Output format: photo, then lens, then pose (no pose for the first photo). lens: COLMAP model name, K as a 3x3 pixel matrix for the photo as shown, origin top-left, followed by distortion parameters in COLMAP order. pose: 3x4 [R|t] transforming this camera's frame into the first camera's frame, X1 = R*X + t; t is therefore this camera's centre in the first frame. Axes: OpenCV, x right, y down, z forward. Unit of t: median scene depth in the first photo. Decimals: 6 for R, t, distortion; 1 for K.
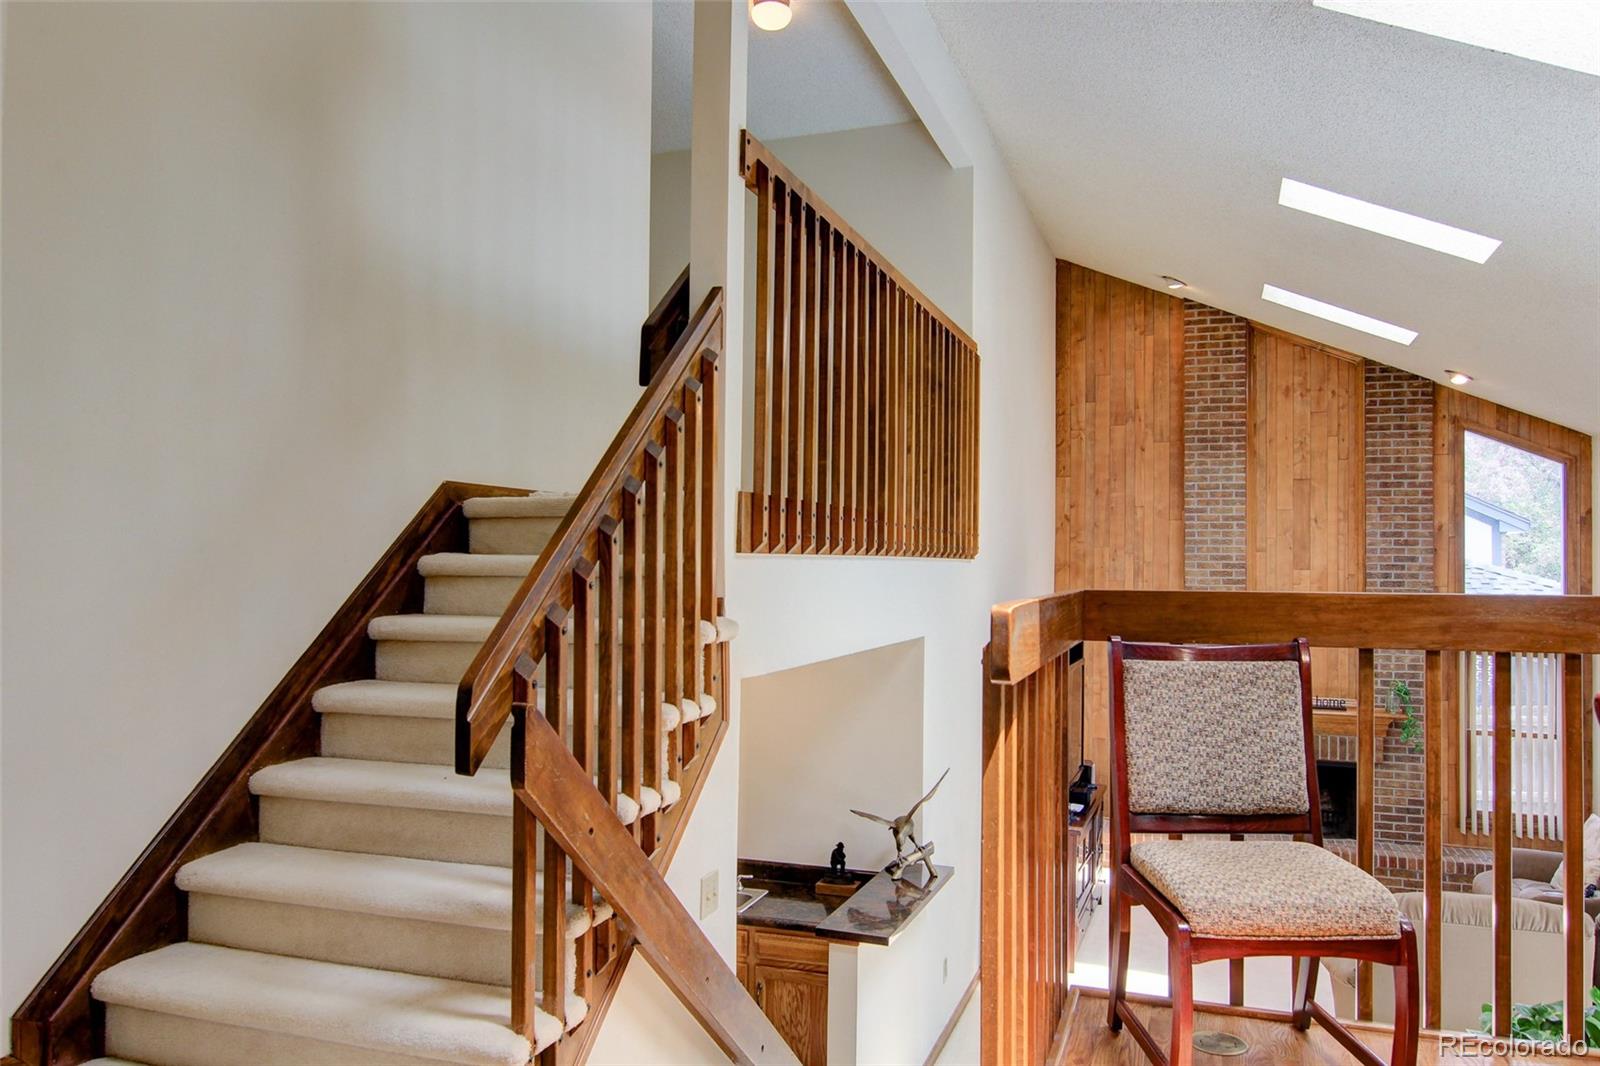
lens RADIAL K [[1157.8, 0, 806.3], [0, 1157.8, 535.1], [0, 0, 1]] dist [0.002146, -0.016820]
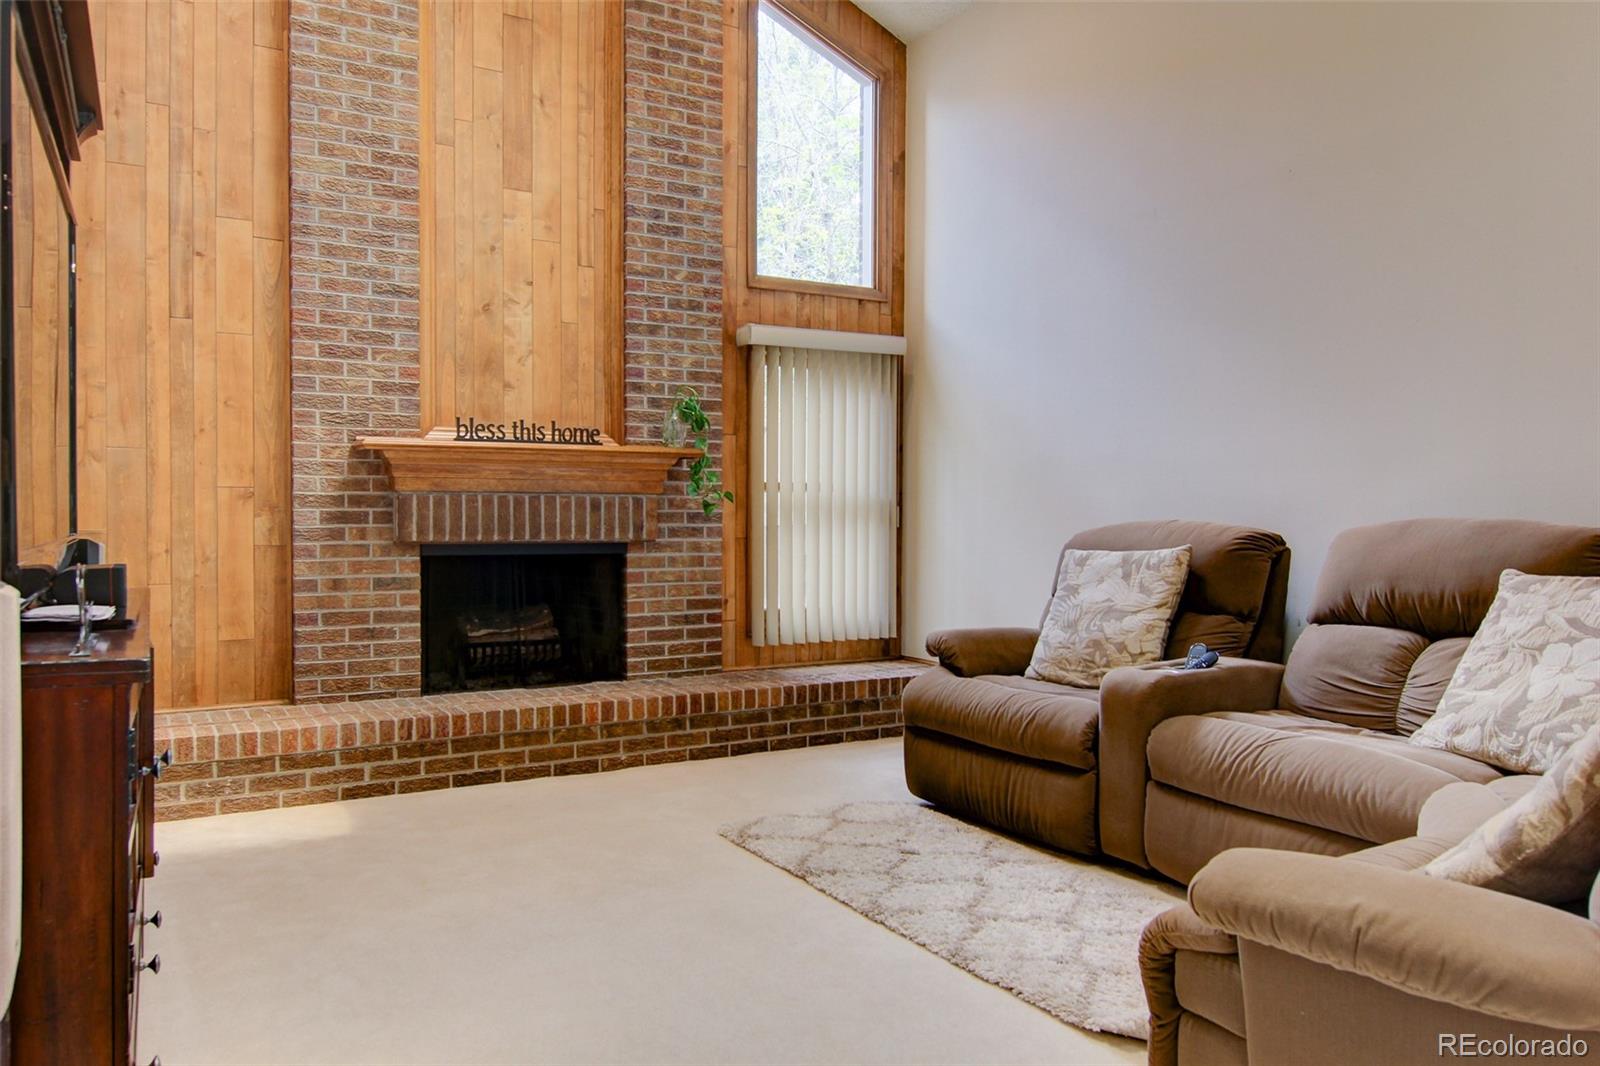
lens RADIAL K [[1157.8, 0, 807.8], [0, 1157.8, 534.0], [0, 0, 1]] dist [0.002146, -0.016820]
pose [[0.640435, -0.022923, 0.767670, 0.103543], [-0.015211, 0.998980, 0.042520, 0.161881], [-0.767862, -0.038909, 0.639433, 0.553530]]
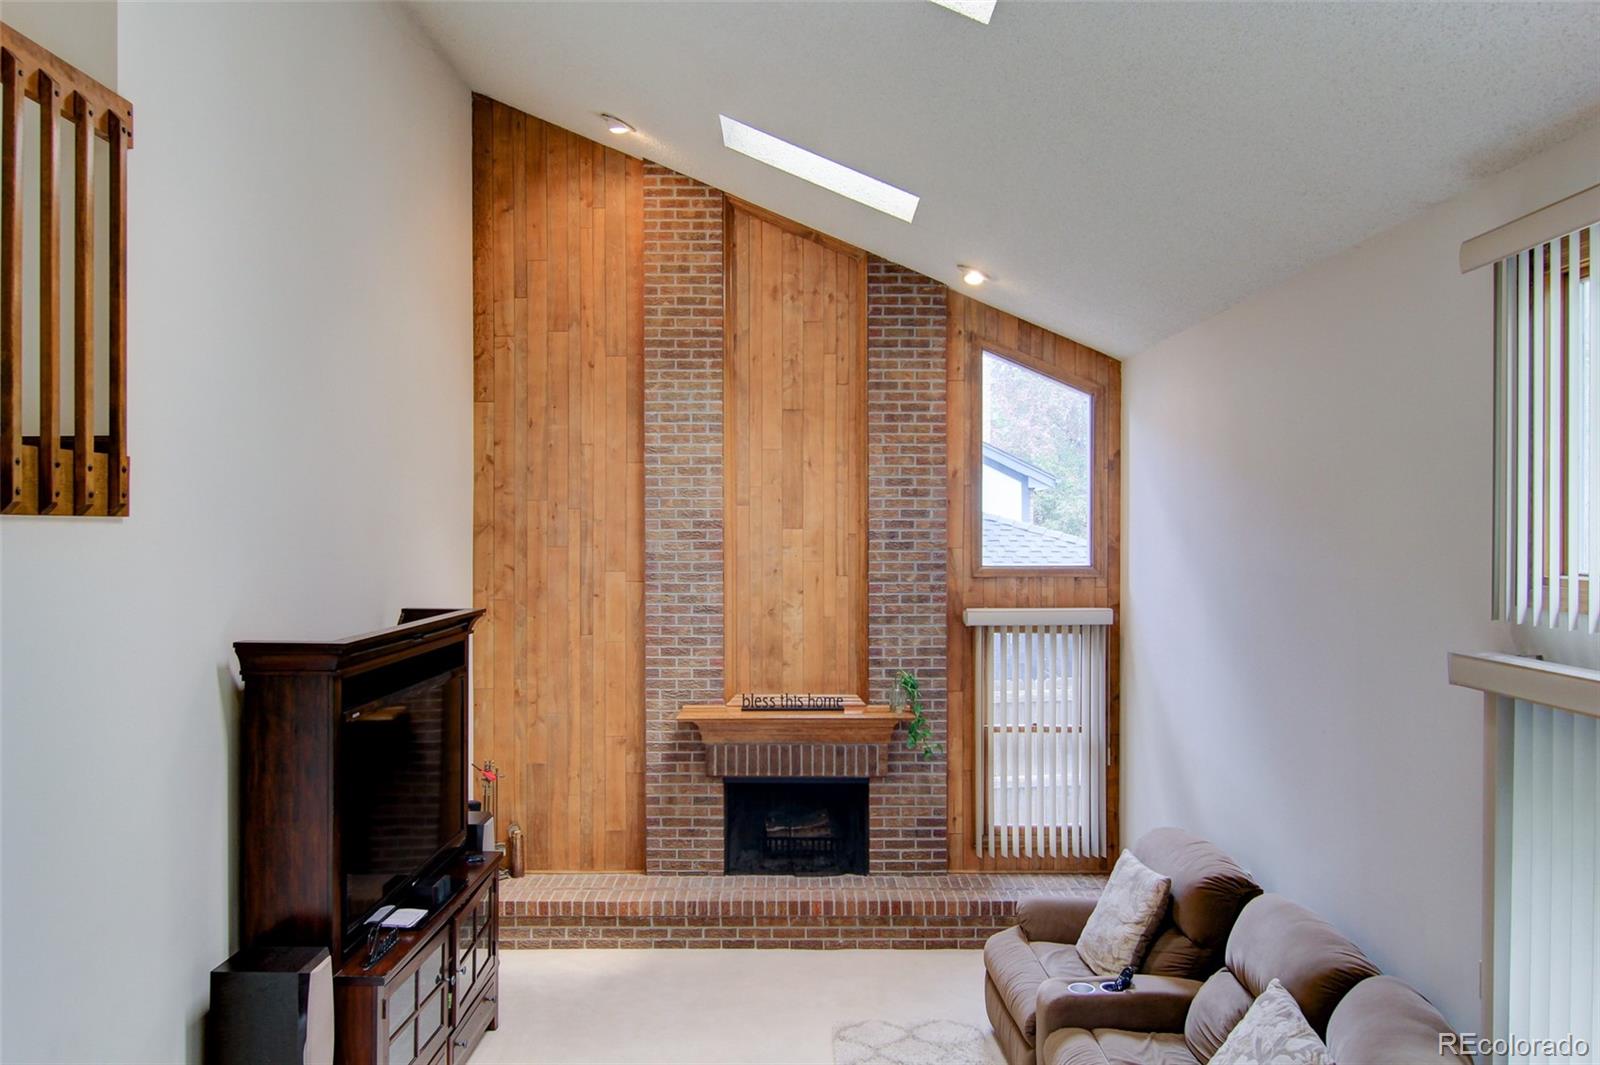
lens RADIAL K [[1157.8, 0, 799.9], [0, 1157.8, 533.2], [0, 0, 1]] dist [0.002146, -0.016820]
pose [[0.942266, -0.012071, 0.334648, 0.176873], [0.001385, 0.999482, 0.032153, 0.008340], [-0.334863, -0.029833, 0.941795, 0.279258]]
